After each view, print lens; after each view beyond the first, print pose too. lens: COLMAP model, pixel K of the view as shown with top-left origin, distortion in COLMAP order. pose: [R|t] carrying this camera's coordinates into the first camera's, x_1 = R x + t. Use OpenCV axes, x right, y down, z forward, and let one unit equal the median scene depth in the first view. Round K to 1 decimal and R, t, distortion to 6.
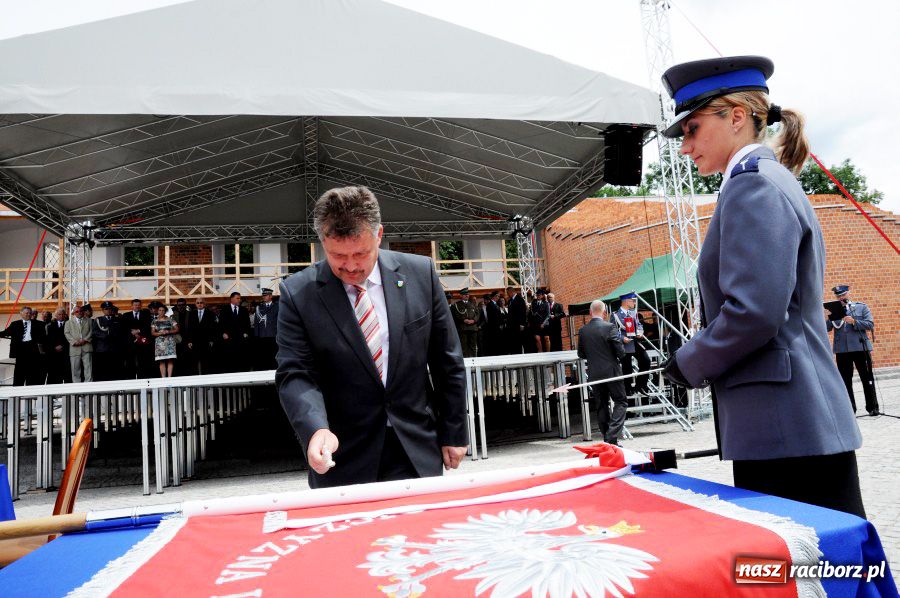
lens RADIAL K [[613.6, 0, 450.0], [0, 613.6, 299.0], [0, 0, 1]] dist [-0.123264, 0.081977]
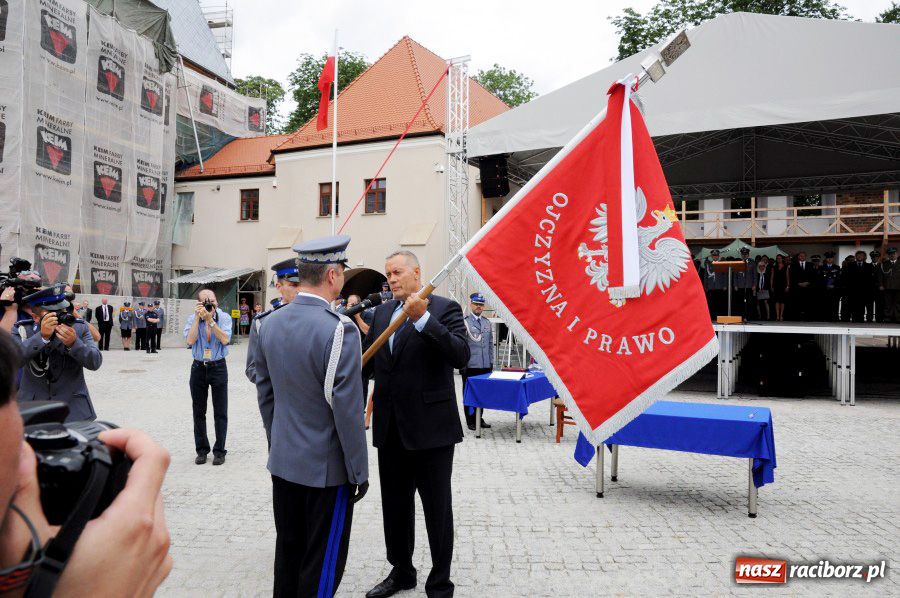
lens RADIAL K [[610.0, 0, 451.6], [0, 610.0, 298.2], [0, 0, 1]] dist [-0.117841, 0.079662]
pose [[0.753928, 0.074377, -0.652733, 0.103815], [0.018657, 0.990746, 0.134442, -0.073859], [0.656692, -0.113537, 0.745563, -0.232738]]
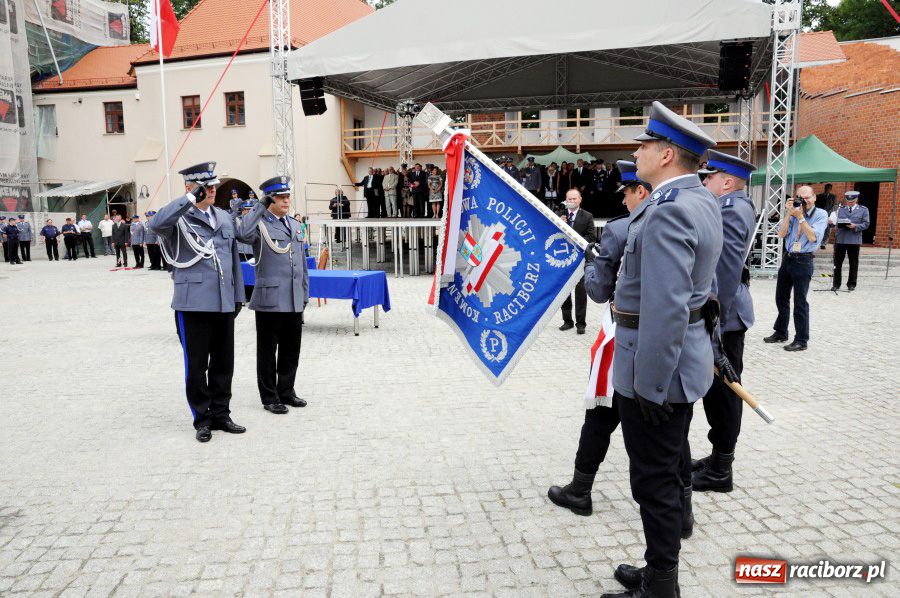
lens RADIAL K [[610.0, 0, 451.6], [0, 610.0, 298.2], [0, 0, 1]] dist [-0.117841, 0.079662]
pose [[0.838730, 0.143570, -0.525281, 0.344058], [0.018102, 0.956734, 0.290400, -0.095631], [0.544247, -0.253076, 0.799842, -0.275946]]
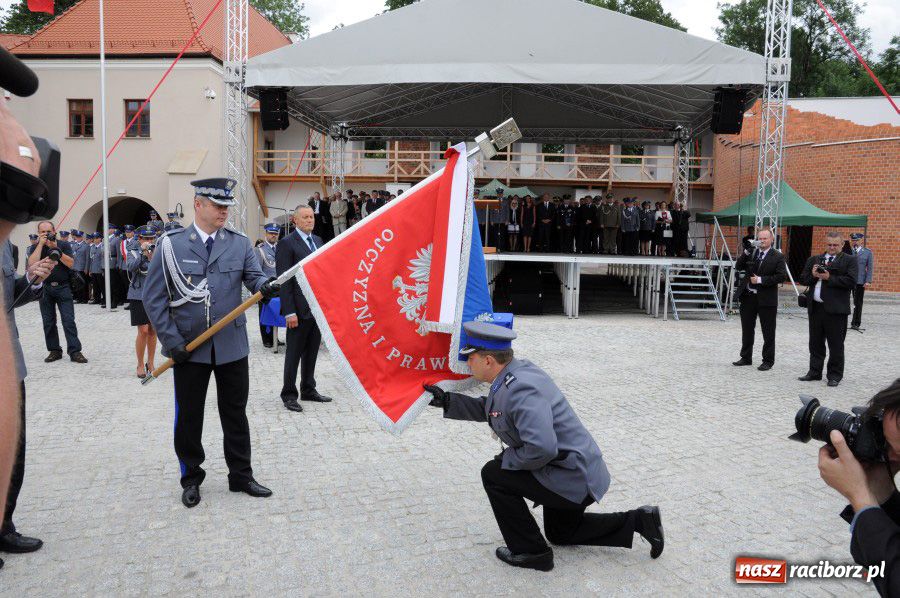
lens RADIAL K [[613.6, 0, 450.0], [0, 613.6, 299.0], [0, 0, 1]] dist [-0.123264, 0.081977]
pose [[0.939483, 0.123626, -0.319512, 0.125809], [-0.046765, 0.970170, 0.237873, -0.081496], [0.339388, -0.208535, 0.917240, -0.304287]]
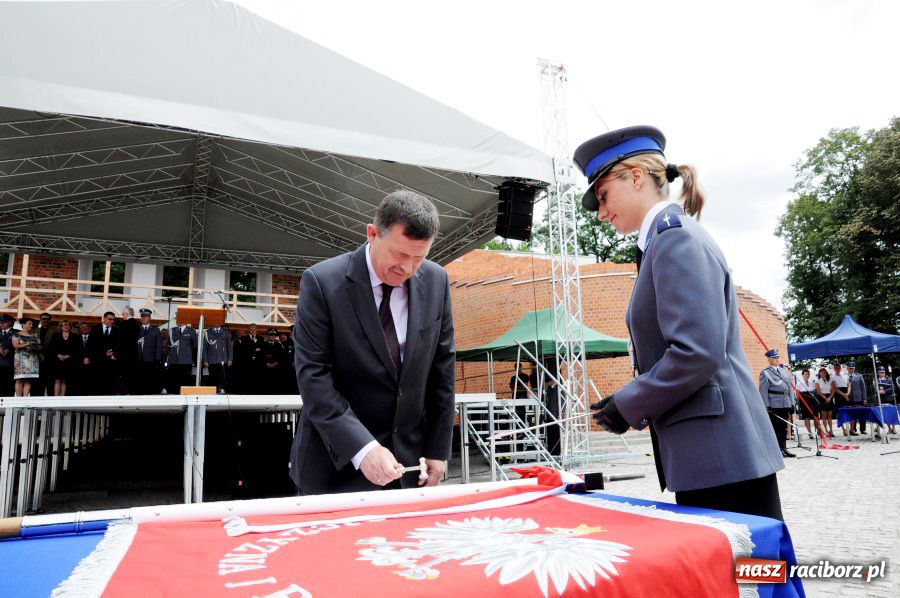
lens RADIAL K [[613.6, 0, 450.0], [0, 613.6, 299.0], [0, 0, 1]] dist [-0.123264, 0.081977]
pose [[0.977071, 0.084181, 0.195565, -0.012940], [-0.070056, 0.994484, -0.078067, 0.003524], [-0.201058, 0.062577, 0.977579, -0.004624]]
